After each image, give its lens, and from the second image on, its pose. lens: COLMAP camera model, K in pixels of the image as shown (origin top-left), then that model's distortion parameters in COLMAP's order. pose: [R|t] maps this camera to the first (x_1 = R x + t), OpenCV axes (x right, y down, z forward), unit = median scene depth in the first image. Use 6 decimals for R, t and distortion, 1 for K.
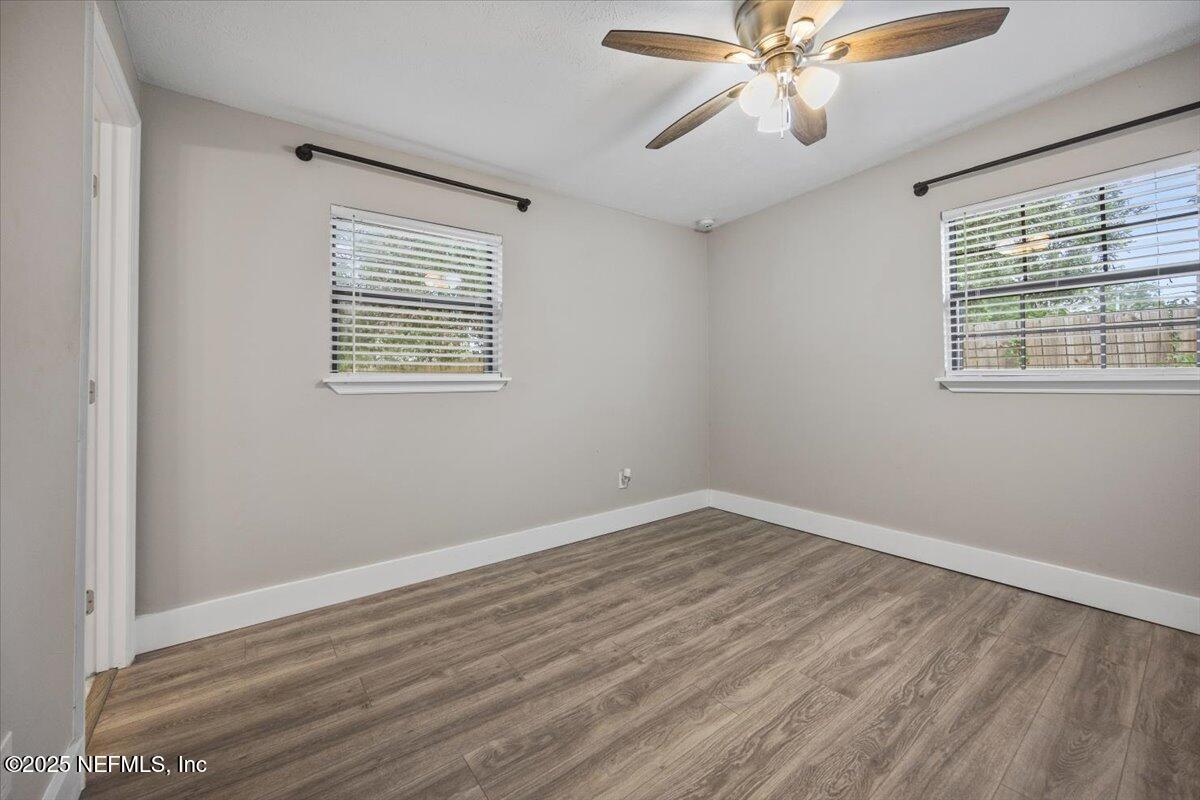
lens RADIAL K [[462.4, 0, 608.2], [0, 462.4, 379.8], [0, 0, 1]] dist [-0.005911, 0.000154]
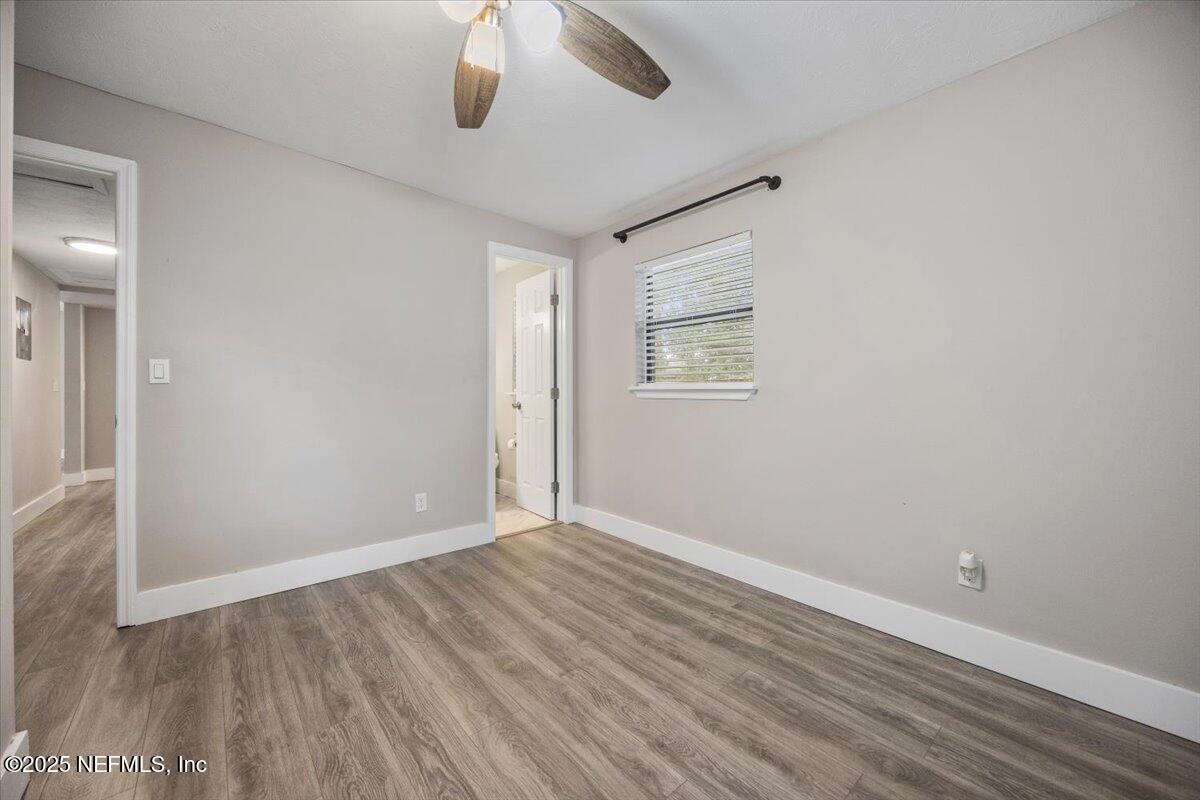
lens RADIAL K [[462.4, 0, 597.5], [0, 462.4, 392.3], [0, 0, 1]] dist [-0.005911, 0.000154]
pose [[0.046548, 0.015178, -0.998801, 0.835438], [0.005490, 0.999866, 0.015450, -0.008925], [0.998901, -0.006202, 0.046458, 0.817806]]
